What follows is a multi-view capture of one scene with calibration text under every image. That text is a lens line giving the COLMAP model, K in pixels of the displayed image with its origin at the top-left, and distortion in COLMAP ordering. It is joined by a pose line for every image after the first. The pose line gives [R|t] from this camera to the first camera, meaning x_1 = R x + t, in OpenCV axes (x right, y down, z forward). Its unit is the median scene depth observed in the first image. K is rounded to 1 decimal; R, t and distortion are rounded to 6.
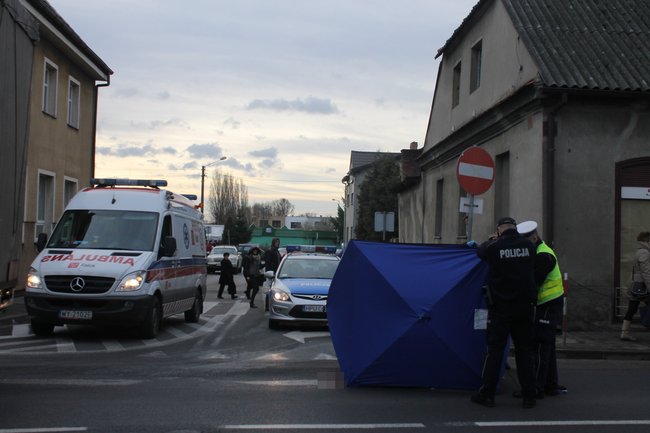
lens RADIAL K [[764.3, 0, 325.0], [0, 764.3, 216.5], [0, 0, 1]] dist [-0.048632, 0.002262]
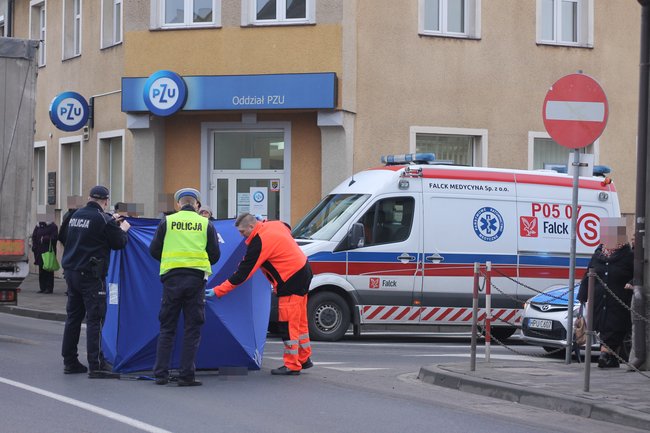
lens RADIAL K [[1526.8, 0, 325.0], [0, 1526.8, 216.5], [0, 0, 1]] dist [-0.096478, -0.007554]
pose [[0.406432, -0.026303, -0.913302, 1.271668], [0.024384, 0.999542, -0.017935, 0.046535], [0.913356, -0.014980, 0.406887, 0.283409]]
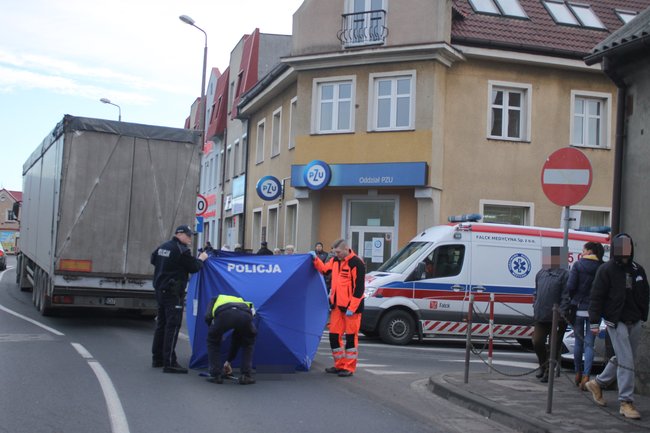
lens RADIAL K [[831.2, 0, 317.4], [0, 831.2, 218.9], [0, 0, 1]] dist [-0.057188, 0.019667]
pose [[0.223541, -0.064711, -0.972544, 0.986066], [-0.009575, 0.997600, -0.068579, 0.047850], [0.974648, 0.024642, 0.222385, 0.543496]]
